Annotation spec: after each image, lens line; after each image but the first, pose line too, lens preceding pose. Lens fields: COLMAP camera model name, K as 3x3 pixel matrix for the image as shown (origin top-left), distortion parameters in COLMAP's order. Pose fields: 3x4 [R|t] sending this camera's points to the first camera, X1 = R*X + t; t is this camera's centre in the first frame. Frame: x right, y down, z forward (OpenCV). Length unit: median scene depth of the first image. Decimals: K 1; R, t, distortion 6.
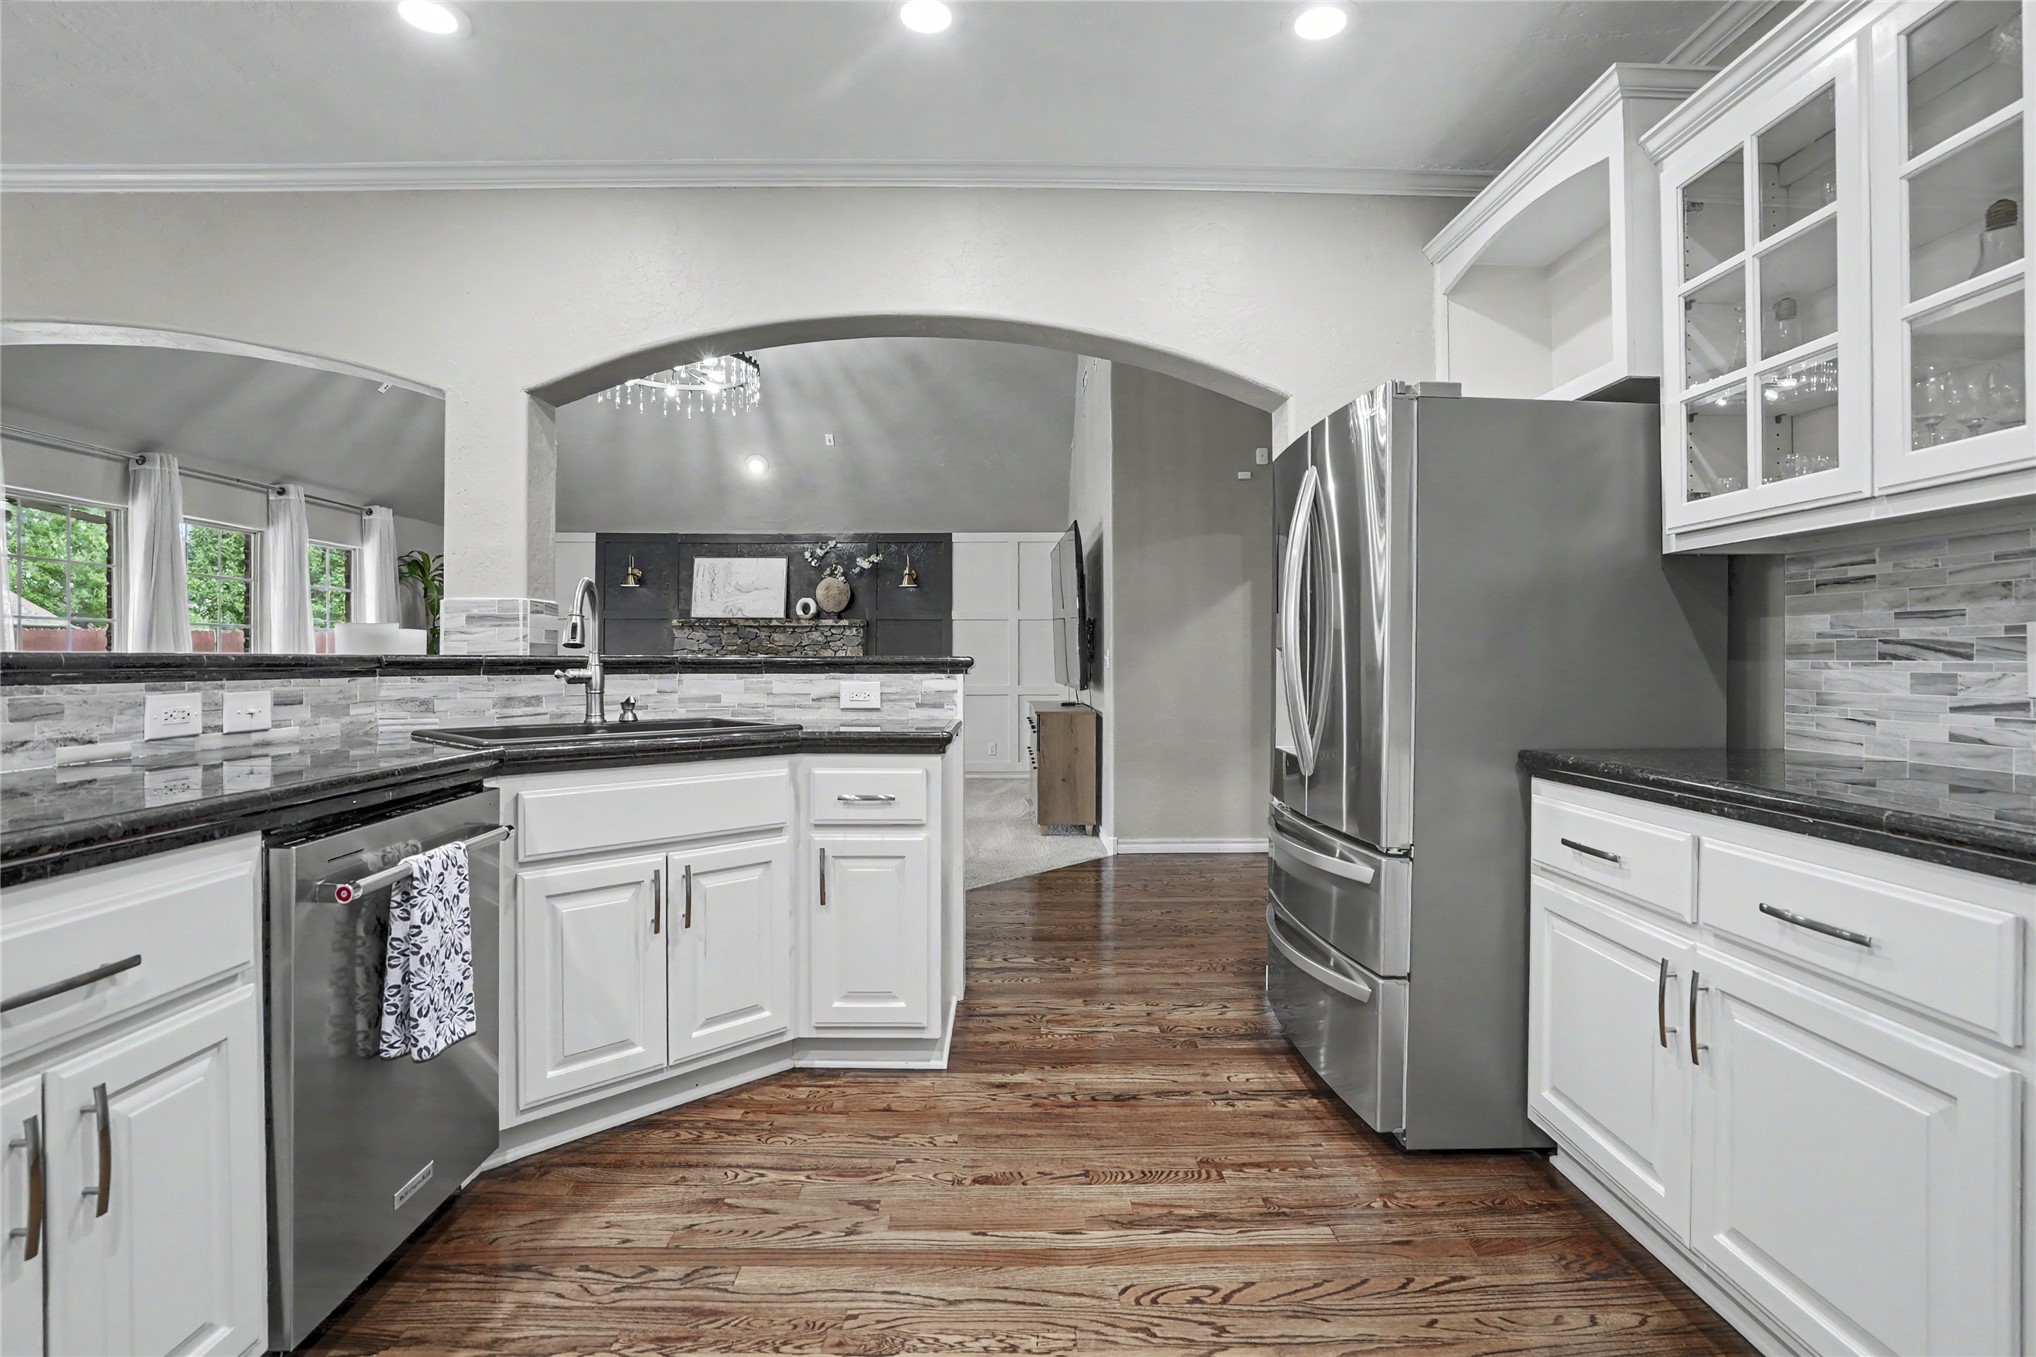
lens RADIAL K [[964.7, 0, 1047.4], [0, 964.7, 651.0], [0, 0, 1]] dist [-0.036991, 0.009993]
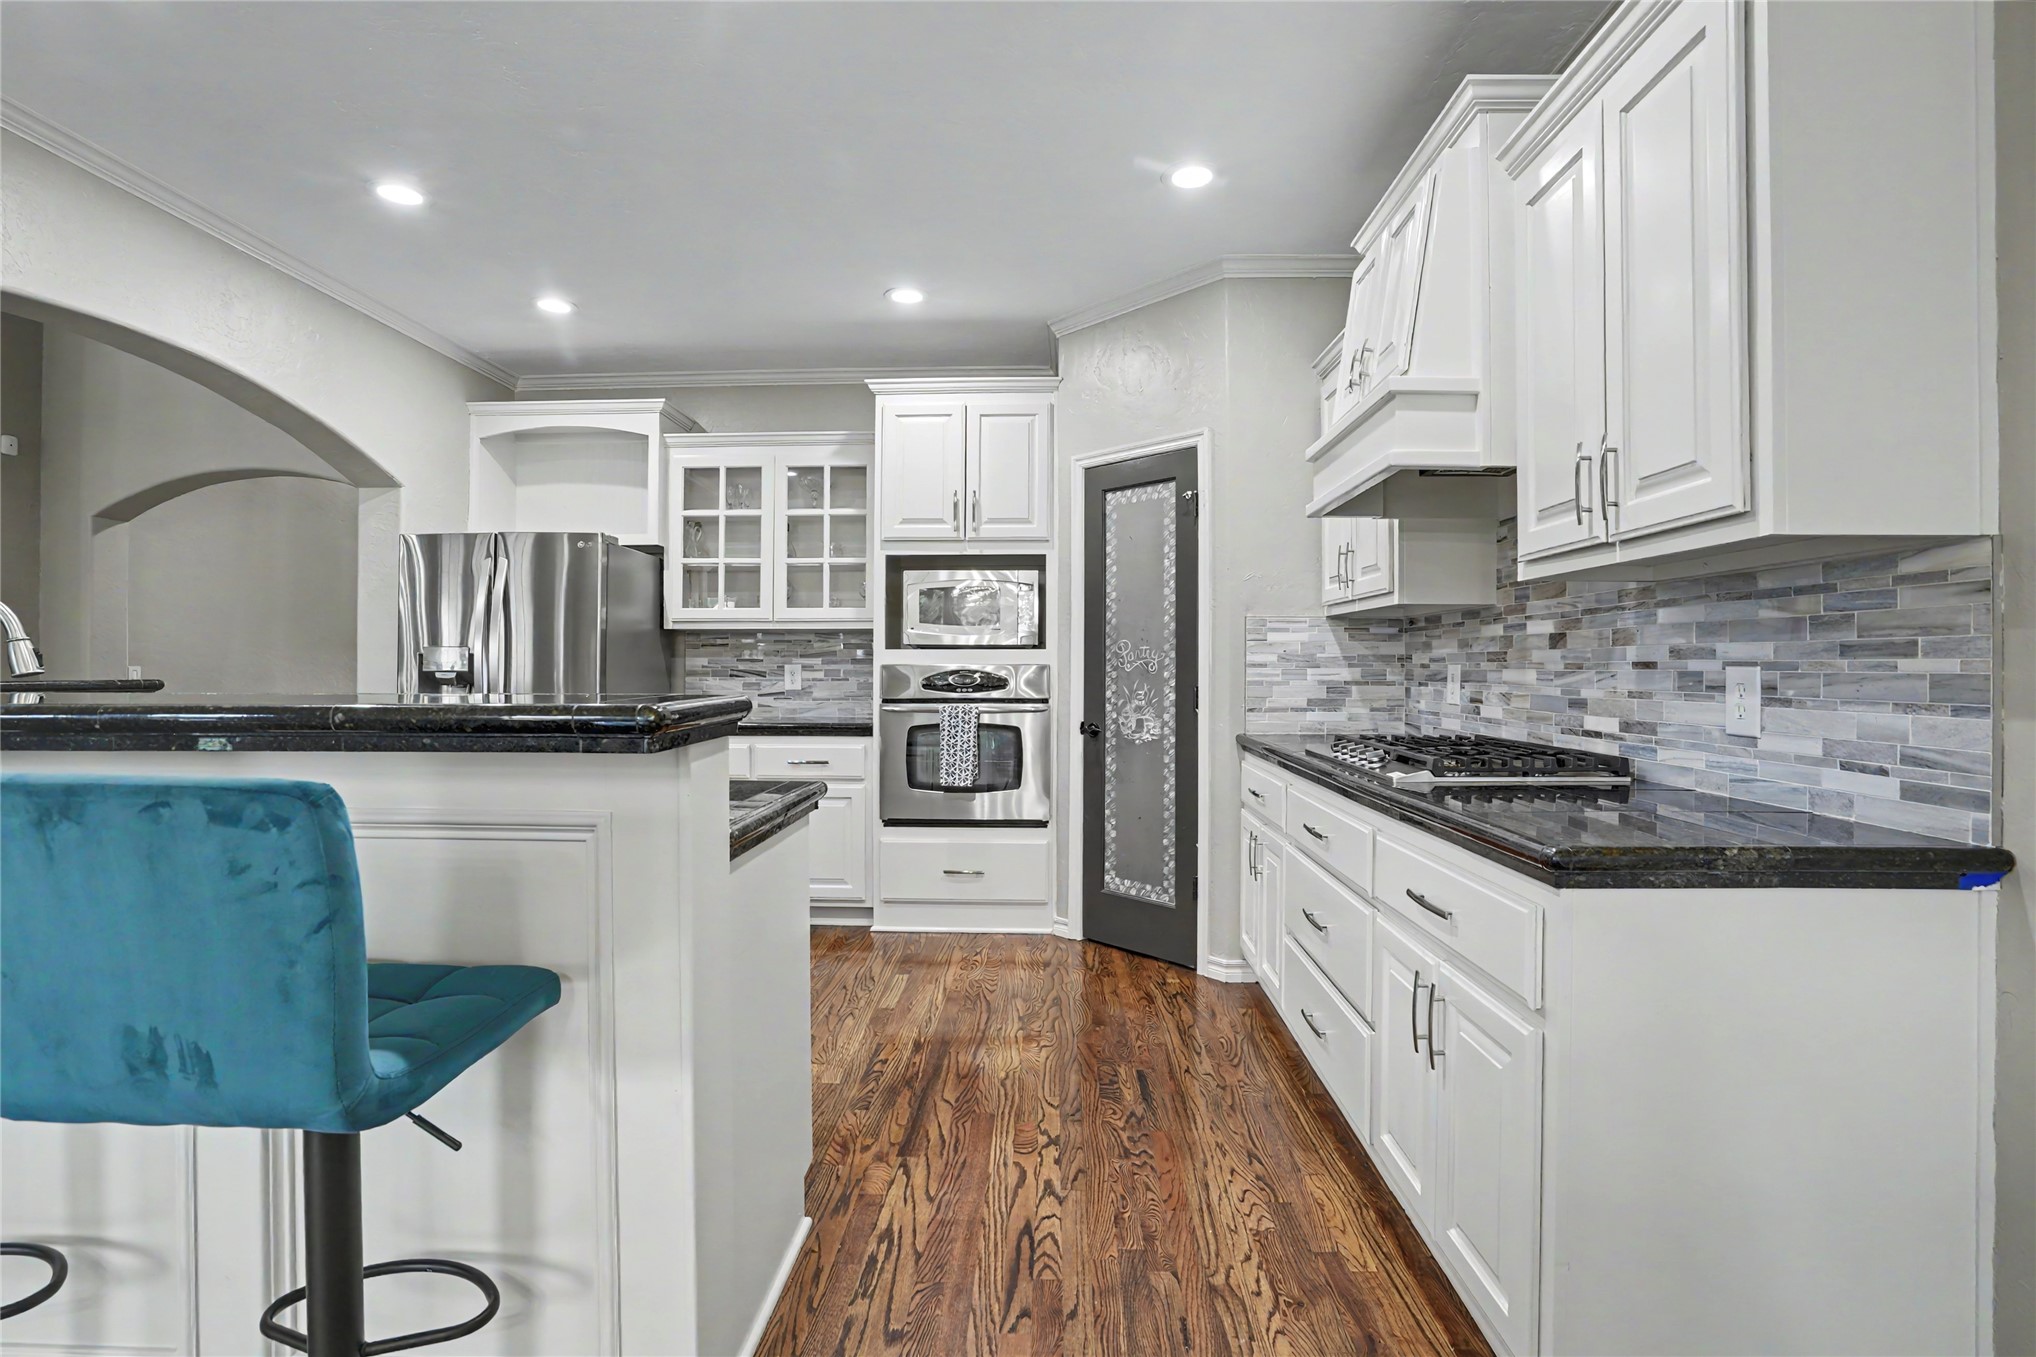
lens RADIAL K [[964.7, 0, 1014.2], [0, 964.7, 674.3], [0, 0, 1]] dist [-0.036991, 0.009993]
pose [[0.069665, -0.008523, 0.997534, -0.383288], [-0.014304, 0.999852, 0.009542, -0.008006], [-0.997468, -0.014934, 0.069532, 0.012710]]
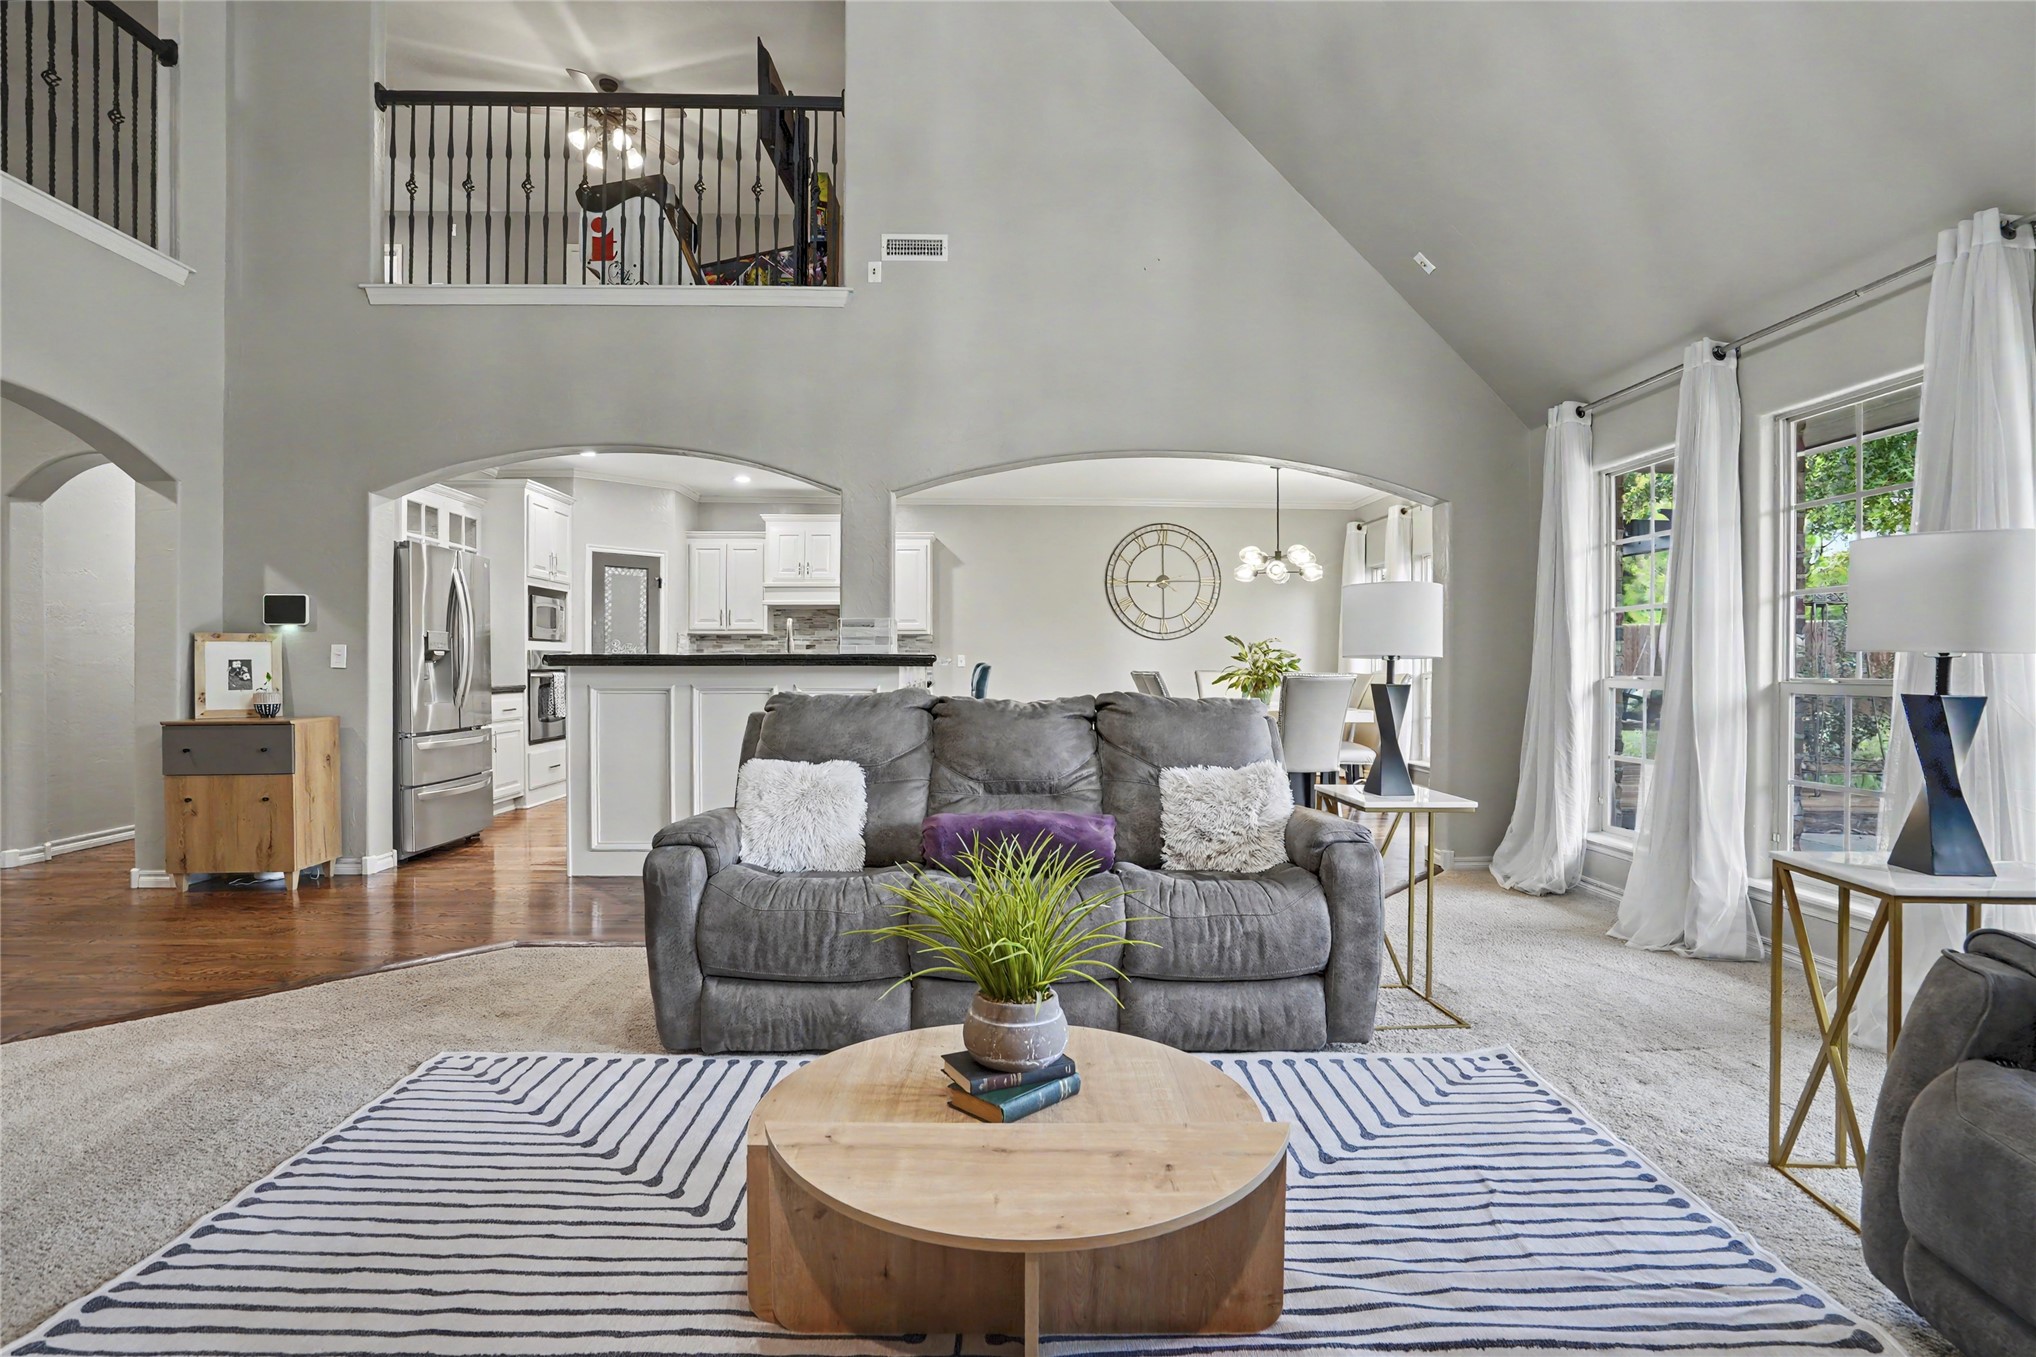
lens RADIAL K [[964.7, 0, 1014.0], [0, 964.7, 668.5], [0, 0, 1]] dist [-0.036991, 0.009993]
pose [[-0.999969, -0.003907, -0.006883, -0.303563], [-0.003899, 0.999992, -0.001223, 0.007852], [0.006888, -0.001196, -0.999976, 0.958383]]
